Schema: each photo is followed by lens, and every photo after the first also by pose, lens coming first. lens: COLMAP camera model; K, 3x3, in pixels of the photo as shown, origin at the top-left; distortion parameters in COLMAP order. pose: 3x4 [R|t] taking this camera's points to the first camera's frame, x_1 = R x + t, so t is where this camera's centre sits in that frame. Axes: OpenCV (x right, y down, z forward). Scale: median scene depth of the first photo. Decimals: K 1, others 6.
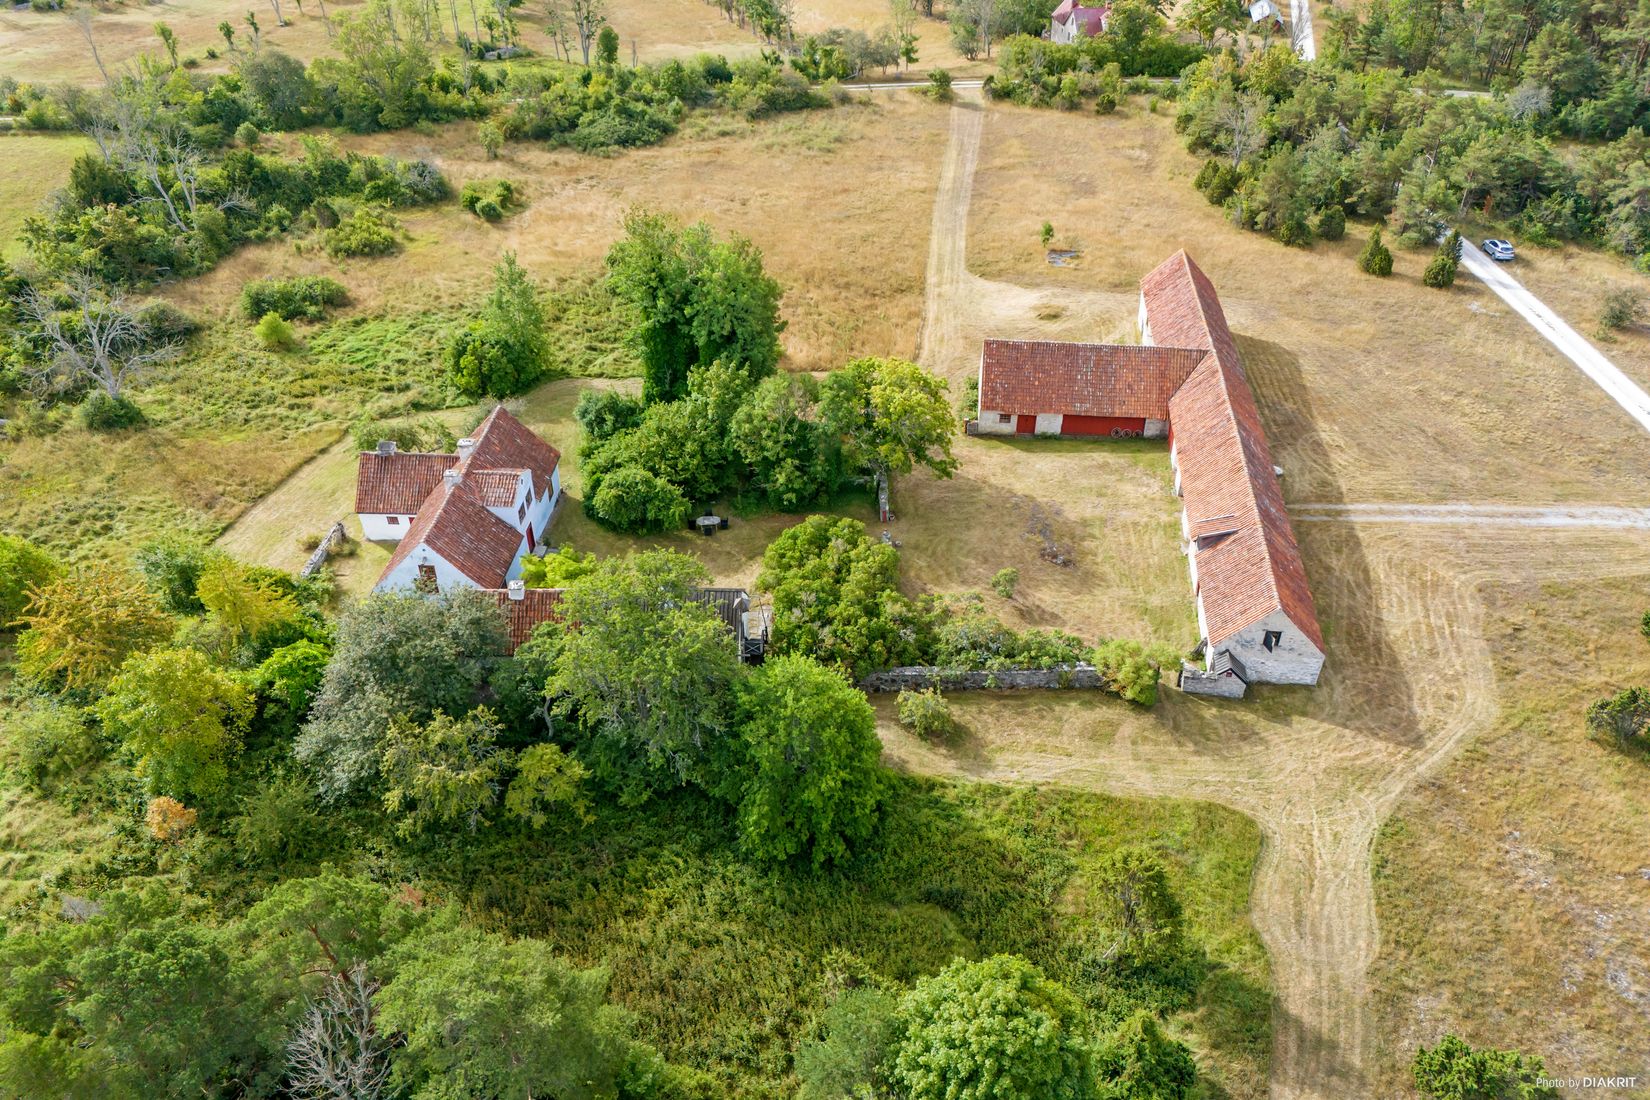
lens RADIAL K [[1181.5, 0, 825.0], [0, 1181.5, 550.0], [0, 0, 1]] dist [0.060856, -0.034717]
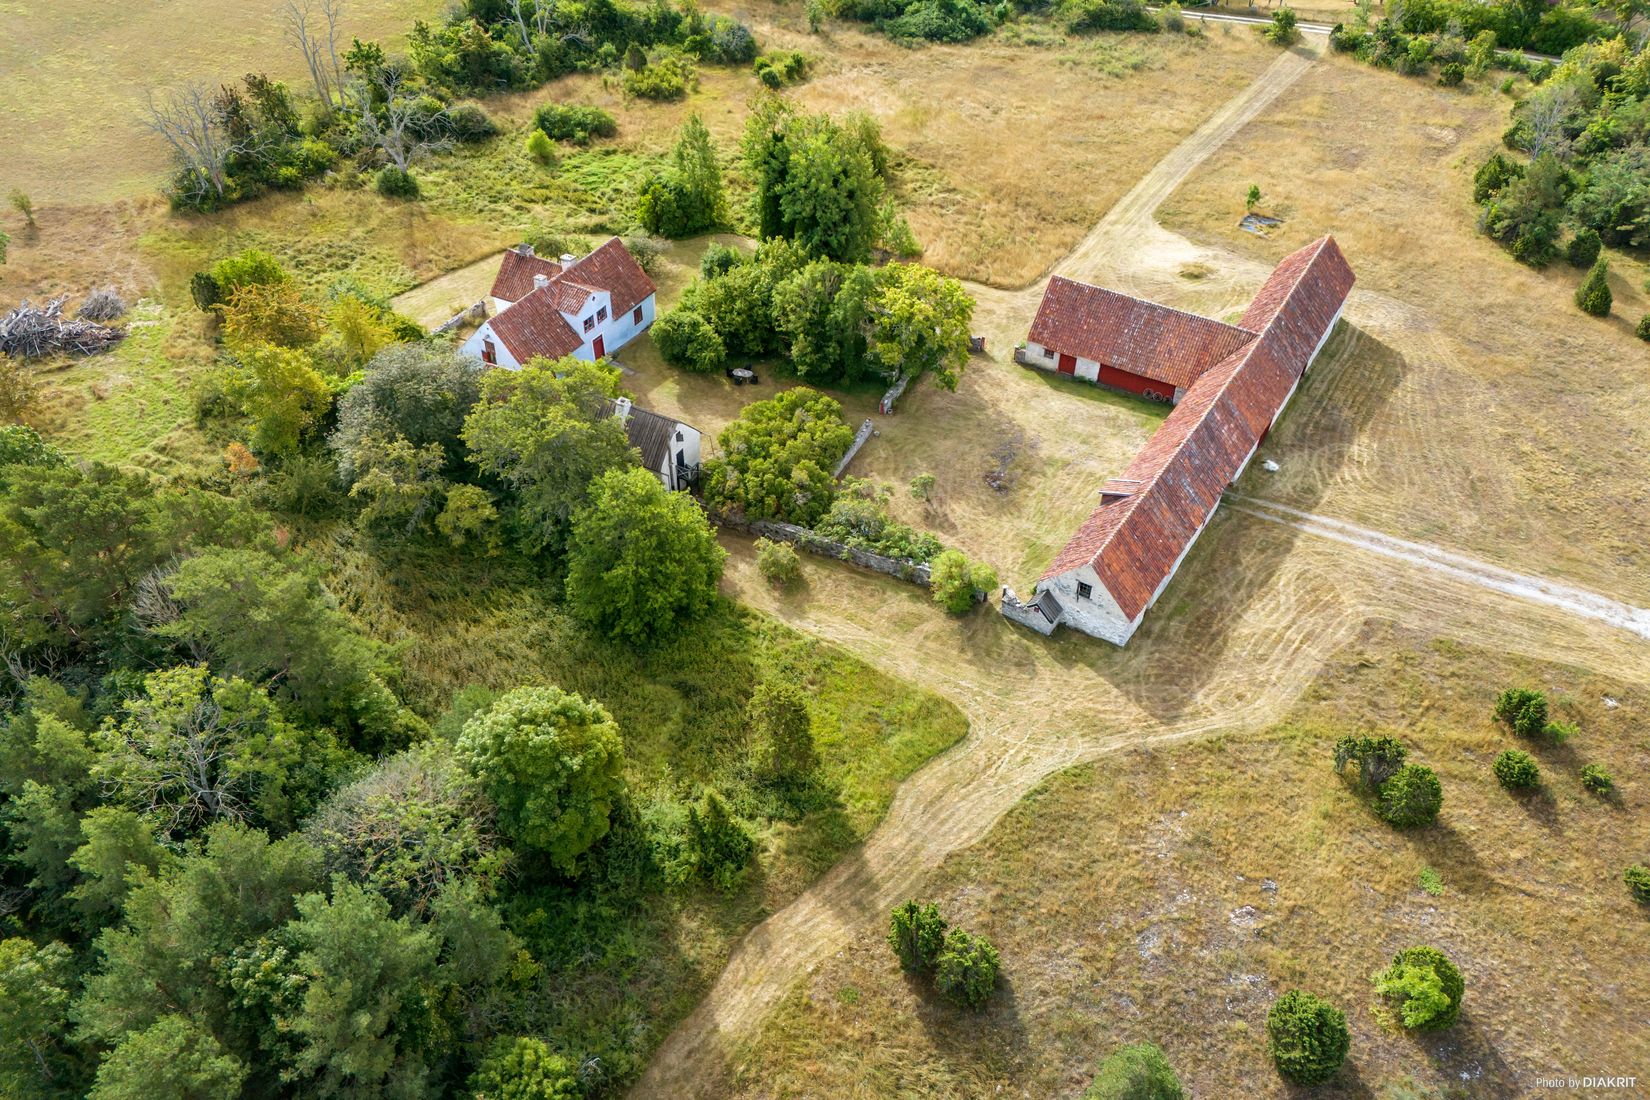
lens RADIAL K [[1181.5, 0, 825.0], [0, 1181.5, 550.0], [0, 0, 1]] dist [0.060856, -0.034717]
pose [[0.903094, 0.294035, -0.312992, 0.386904], [-0.268719, 0.955434, 0.122216, -0.022088], [0.334979, -0.026265, 0.941859, -0.066976]]
